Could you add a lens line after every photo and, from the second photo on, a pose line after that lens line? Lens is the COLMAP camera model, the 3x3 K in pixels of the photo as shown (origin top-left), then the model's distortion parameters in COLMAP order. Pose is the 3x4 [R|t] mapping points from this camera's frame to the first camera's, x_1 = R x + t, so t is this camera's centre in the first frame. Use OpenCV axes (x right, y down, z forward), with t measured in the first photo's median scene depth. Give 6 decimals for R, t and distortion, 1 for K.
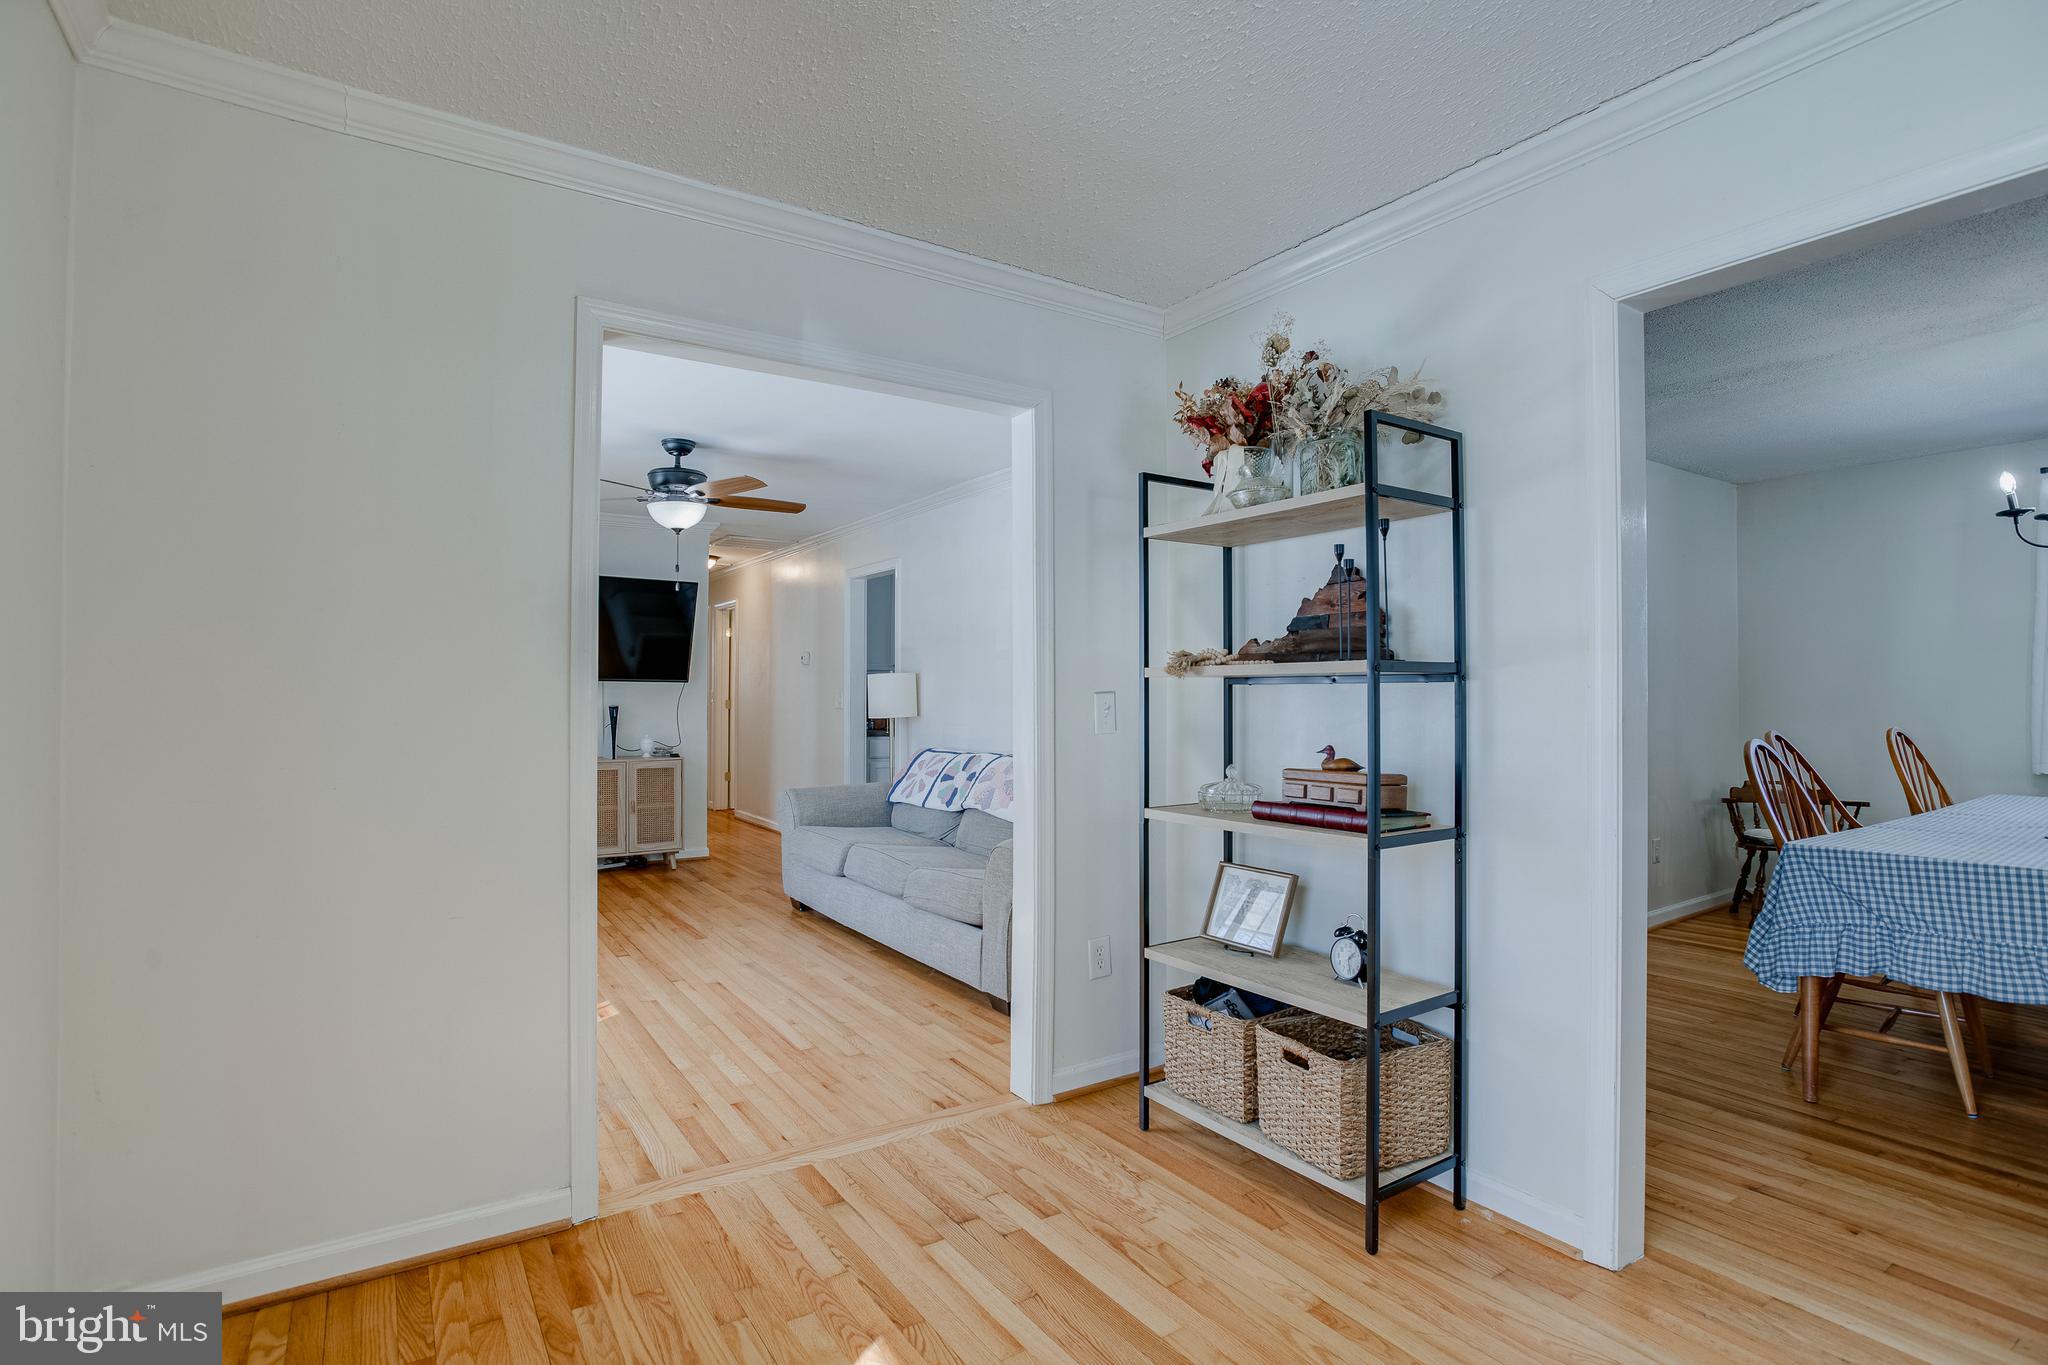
lens RADIAL K [[999.3, 0, 1042.7], [0, 999.3, 678.6], [0, 0, 1]] dist [-0.052354, 0.027173]
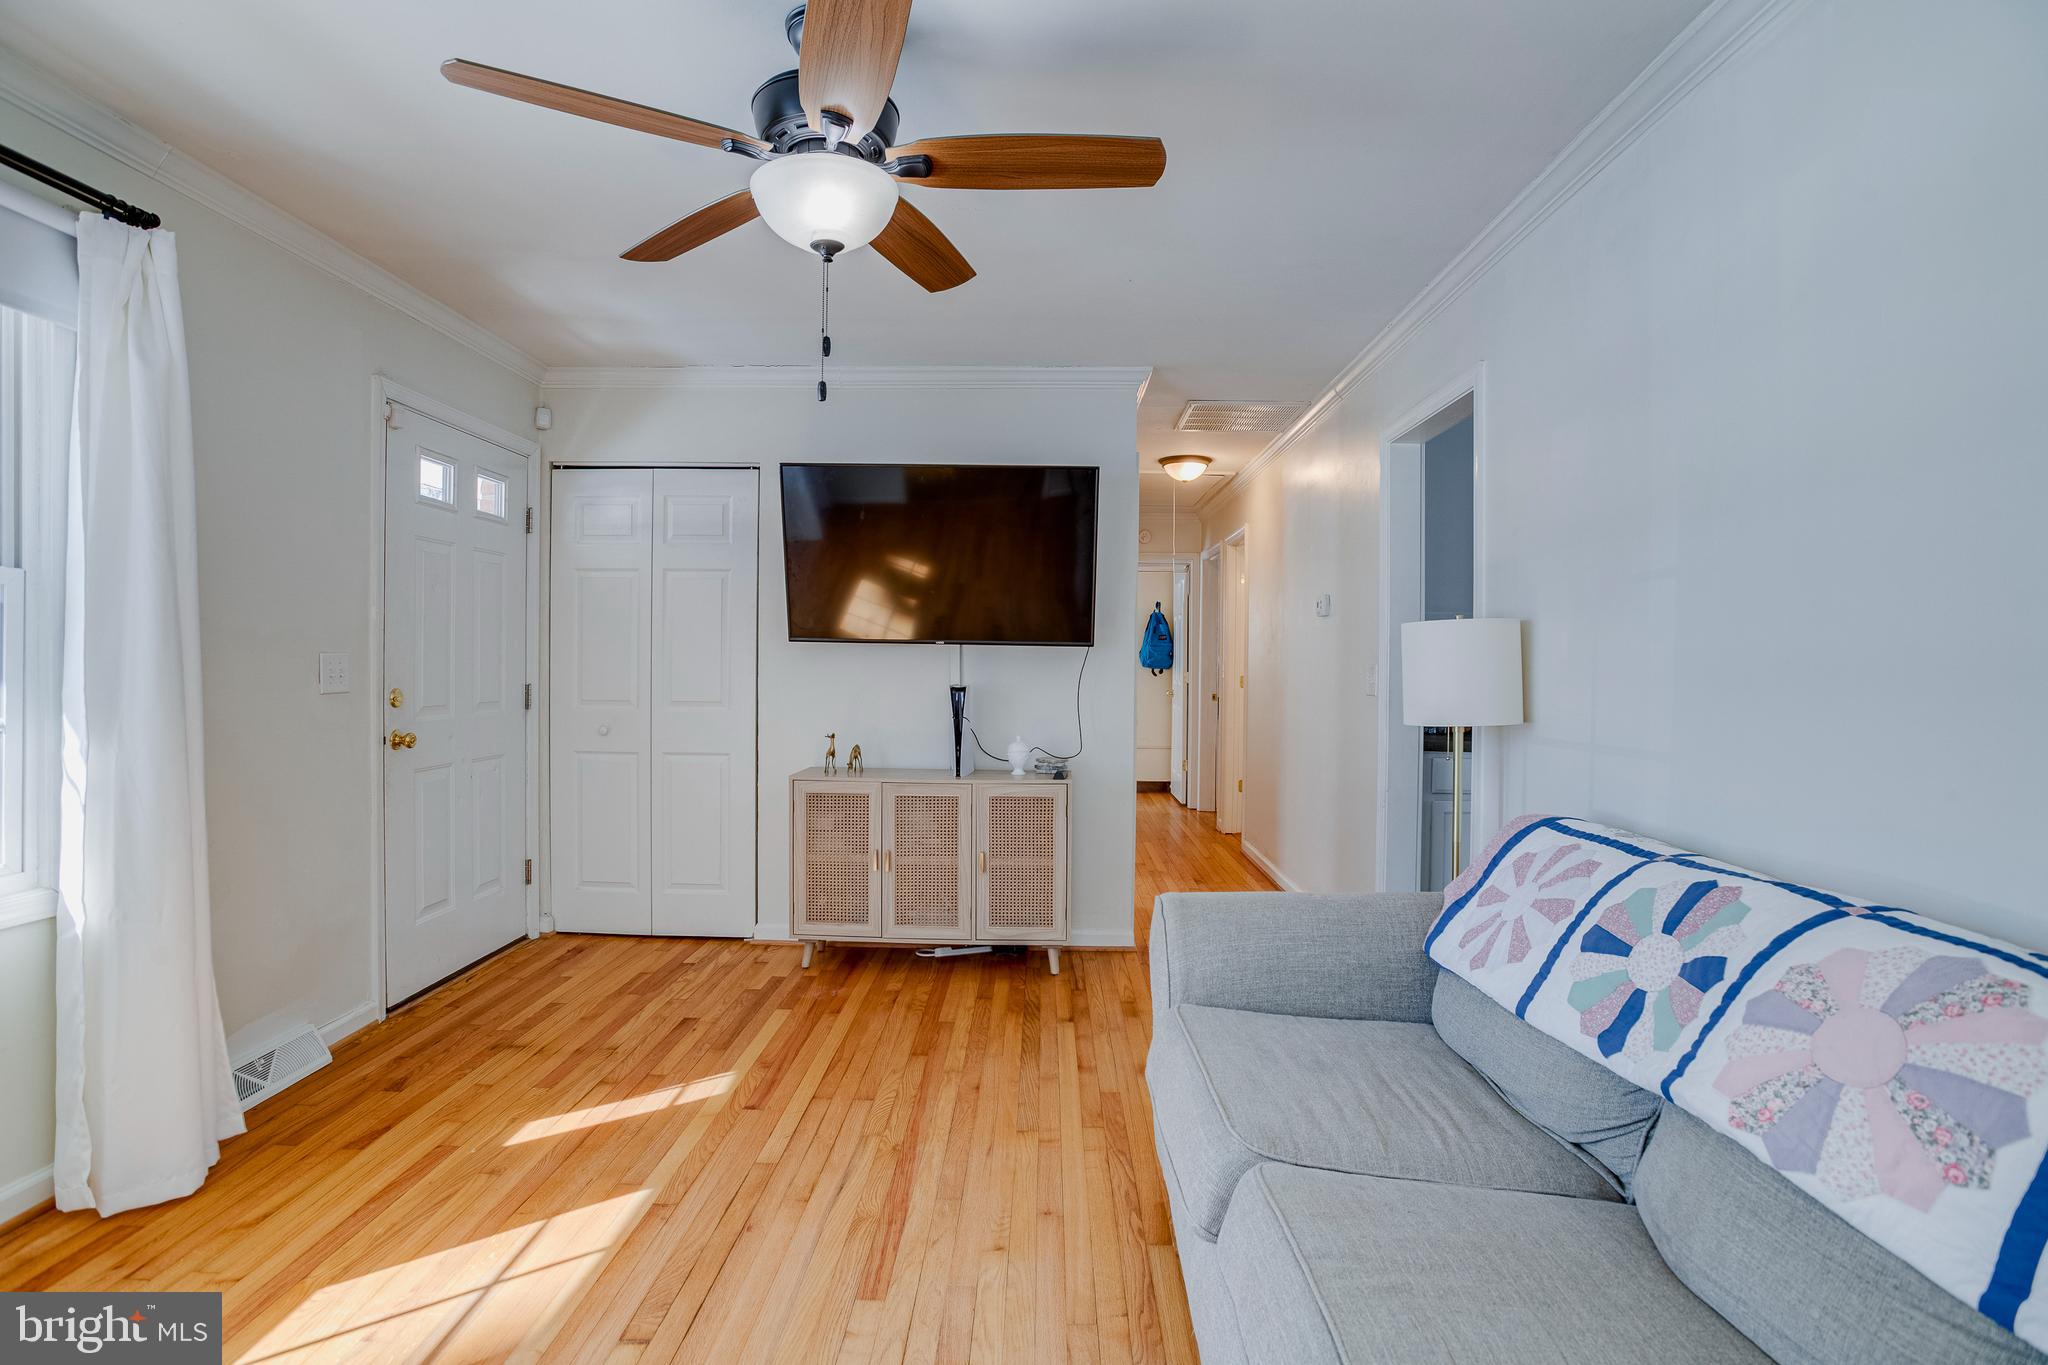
lens RADIAL K [[999.3, 0, 1042.7], [0, 999.3, 678.6], [0, 0, 1]] dist [-0.052354, 0.027173]
pose [[0.825078, 0.013516, -0.564858, -0.065352], [0.001828, 0.999645, 0.026590, 0.007989], [0.565016, -0.022972, 0.824760, 0.620587]]
